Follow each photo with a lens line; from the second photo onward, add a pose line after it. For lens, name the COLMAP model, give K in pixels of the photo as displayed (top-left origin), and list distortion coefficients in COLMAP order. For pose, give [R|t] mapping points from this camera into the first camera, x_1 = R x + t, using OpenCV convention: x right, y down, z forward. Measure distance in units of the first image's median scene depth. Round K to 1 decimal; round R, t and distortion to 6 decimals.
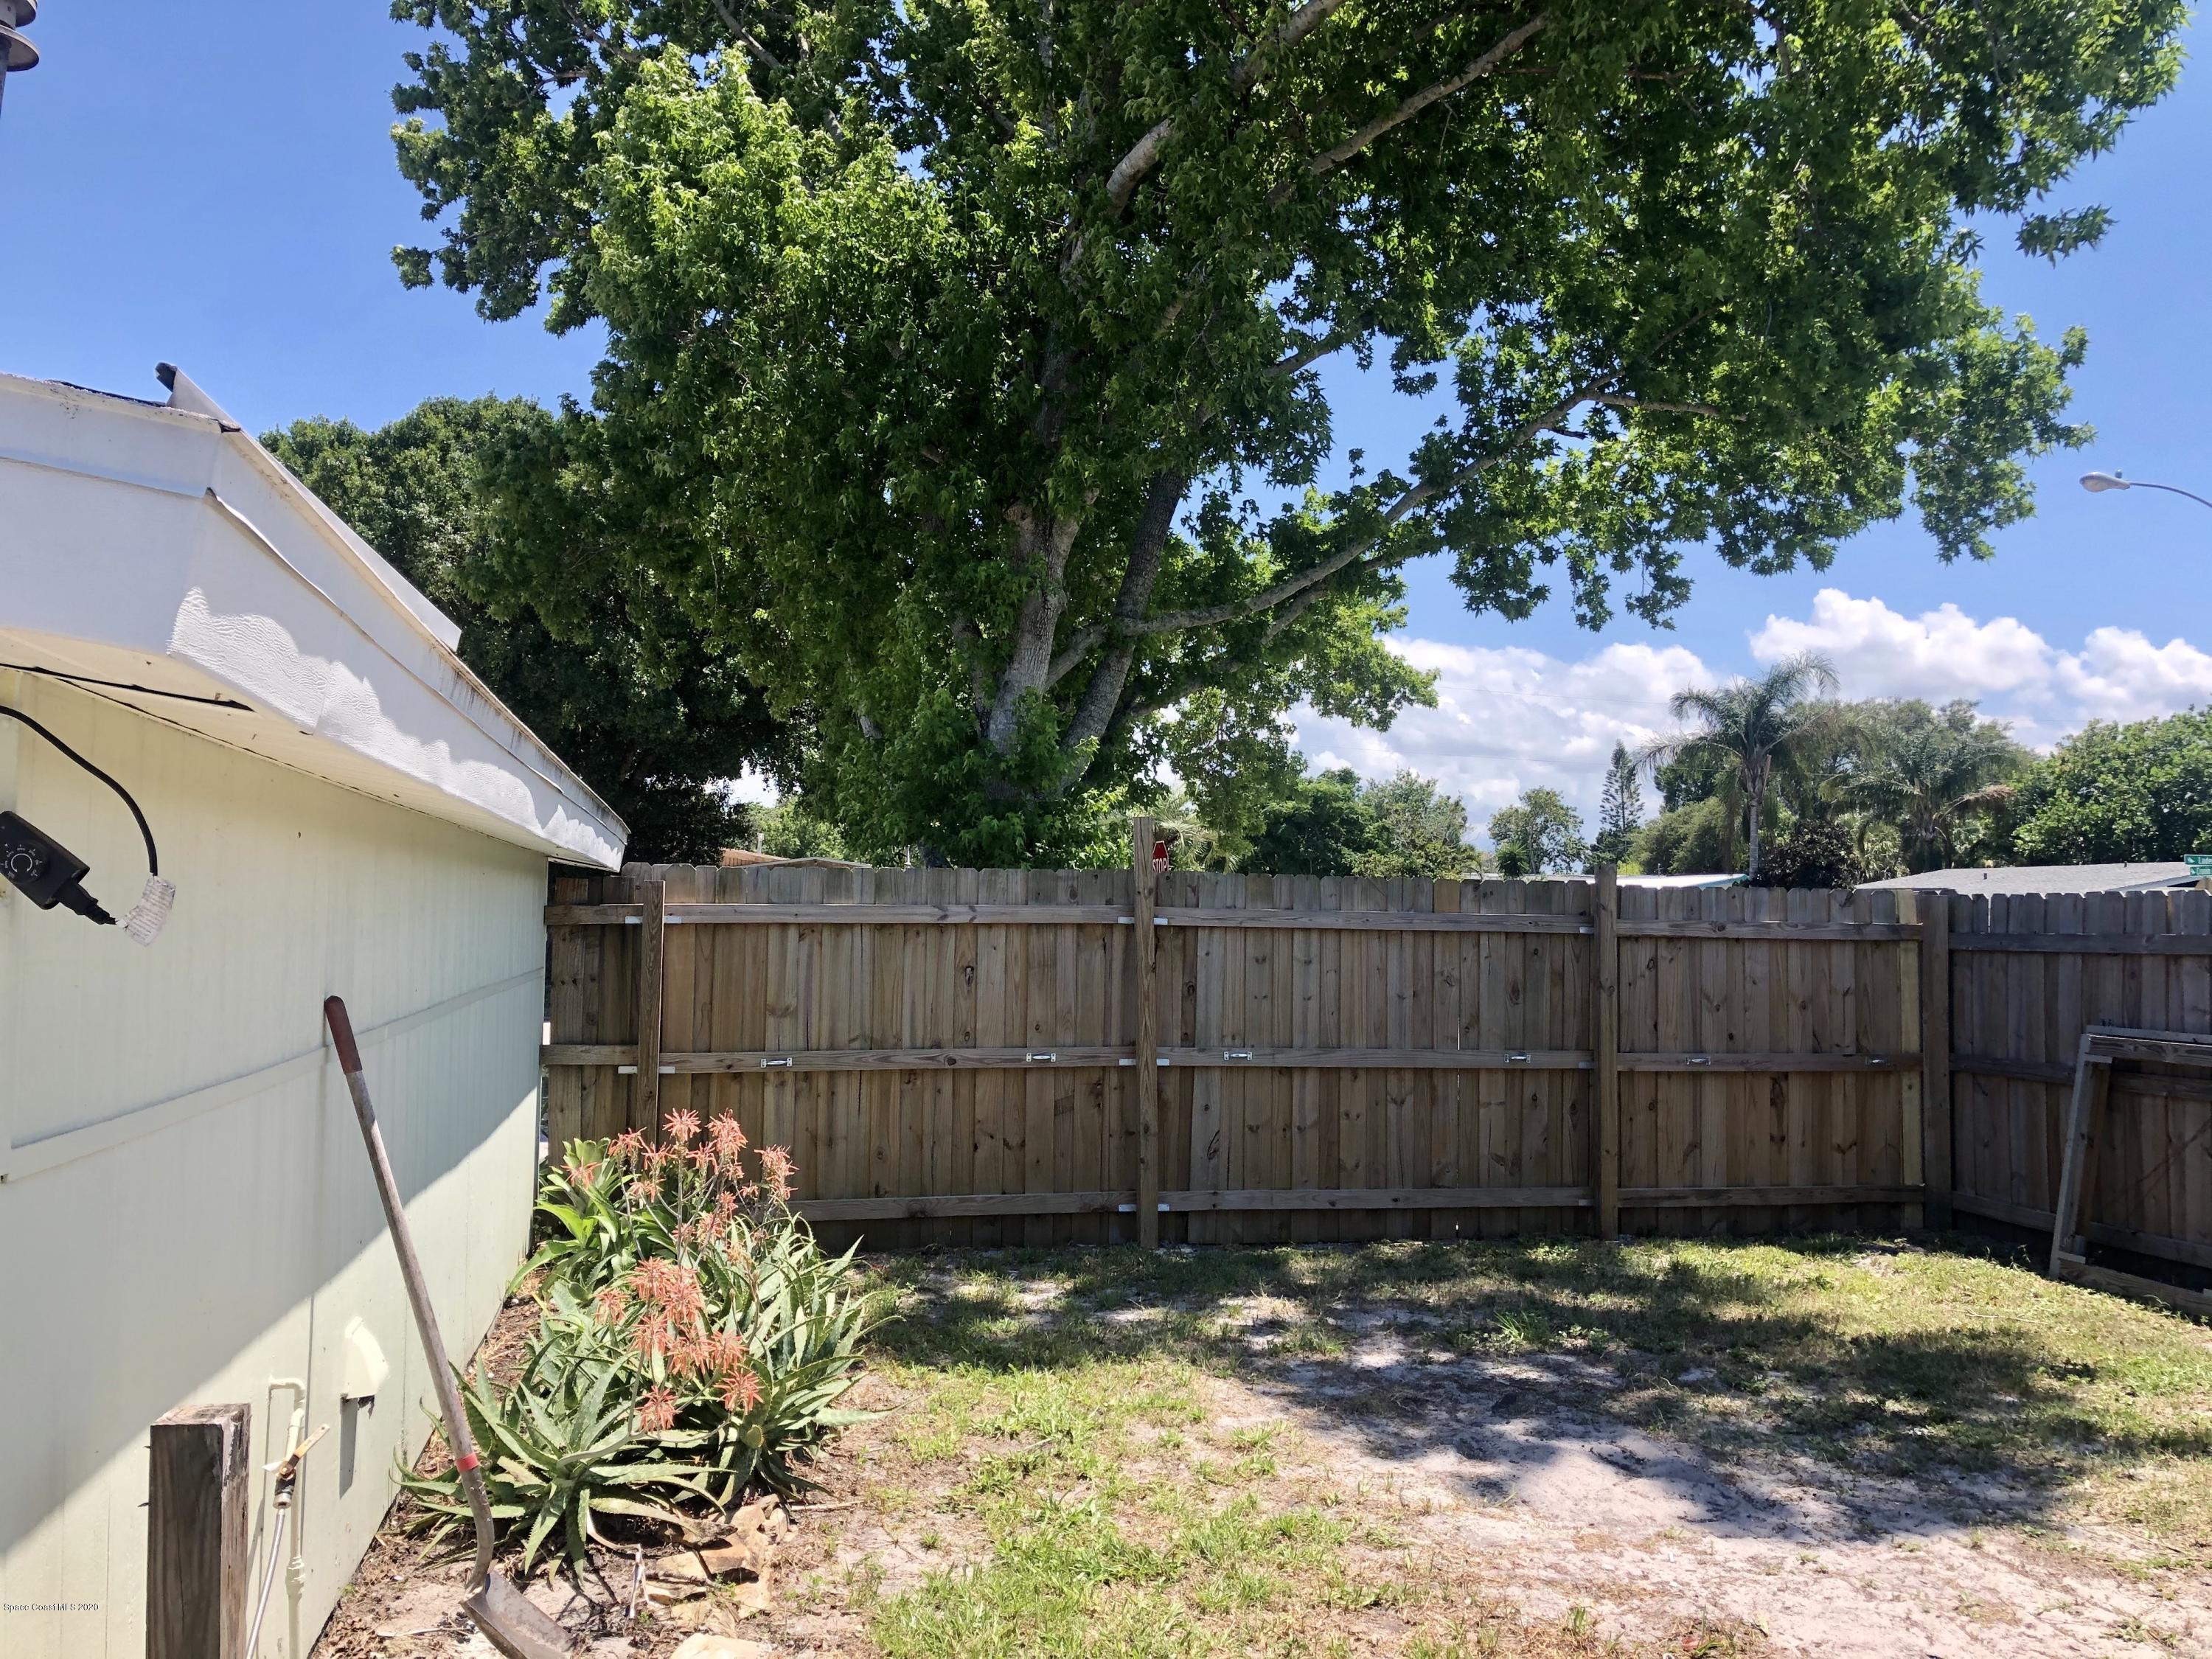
lens RADIAL K [[1811.8, 0, 1125.7], [0, 1811.8, 790.3], [0, 0, 1]] dist [0.024115, -0.013264]
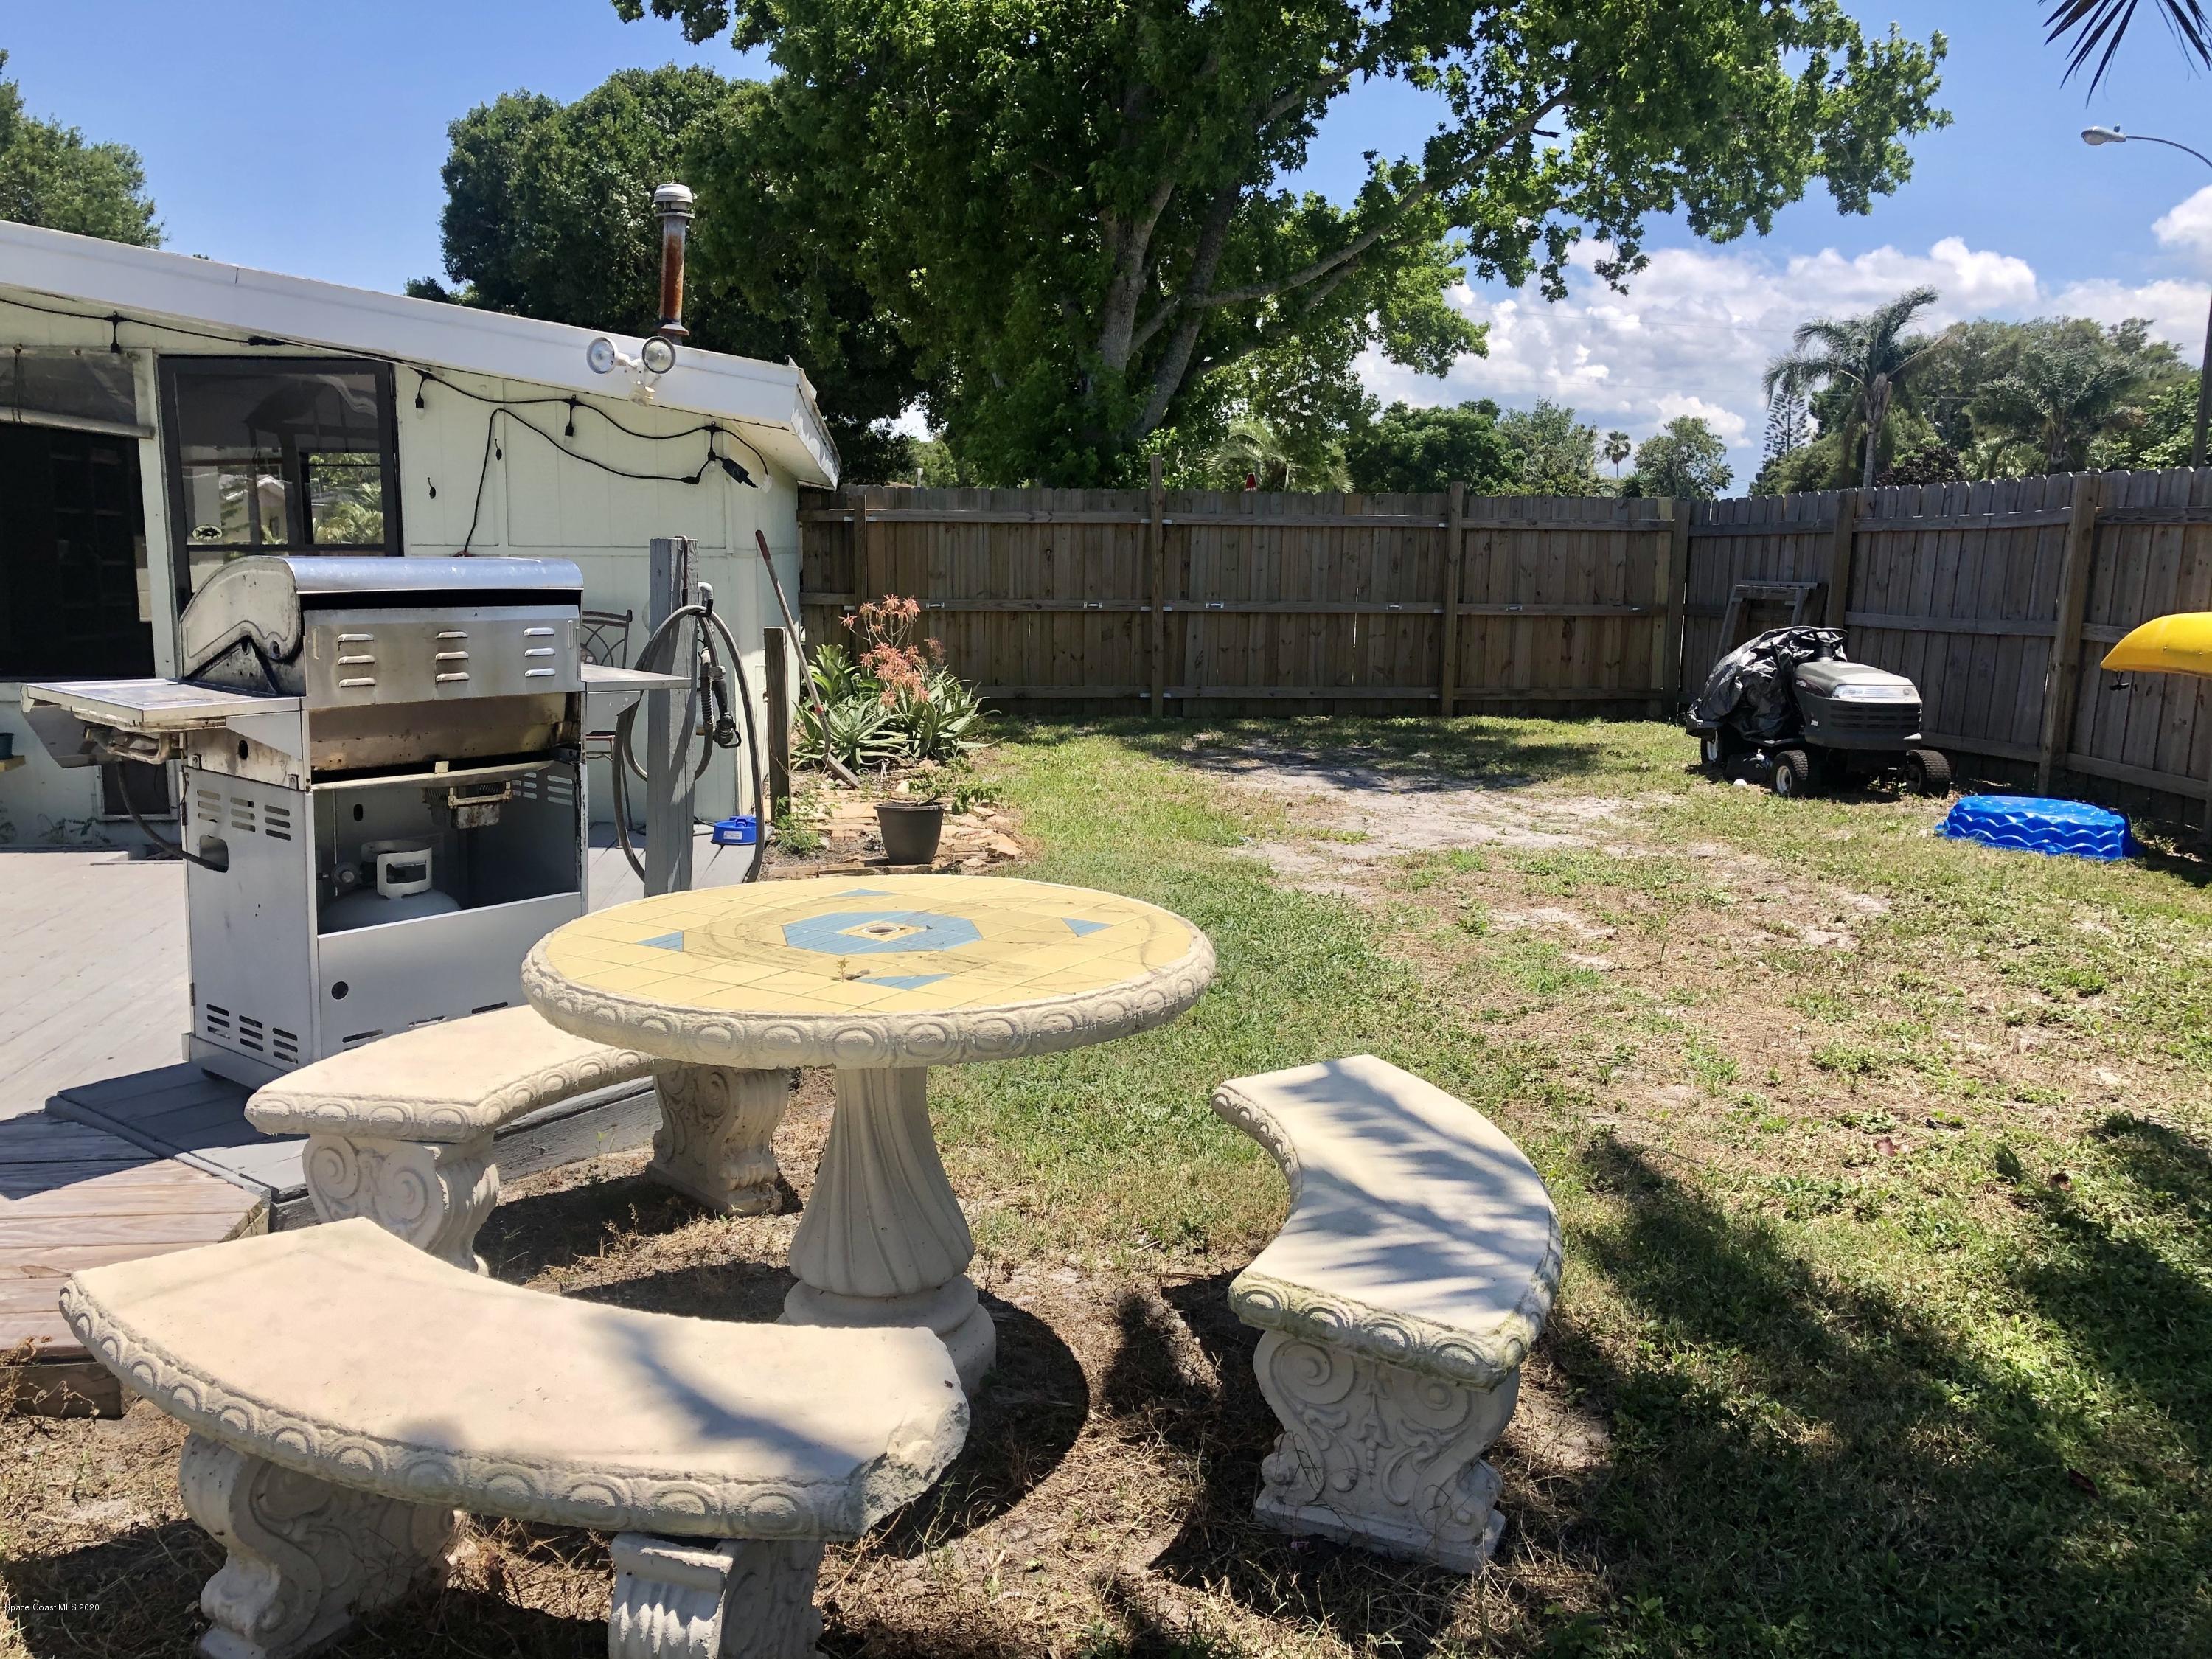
lens RADIAL K [[1811.8, 0, 1101.2], [0, 1811.8, 863.8], [0, 0, 1]] dist [0.024115, -0.013264]
pose [[0.994611, 0.011475, -0.103044, 0.072085], [0.013202, 0.971750, 0.235644, -0.006594], [0.102837, -0.235734, 0.966361, -0.350840]]
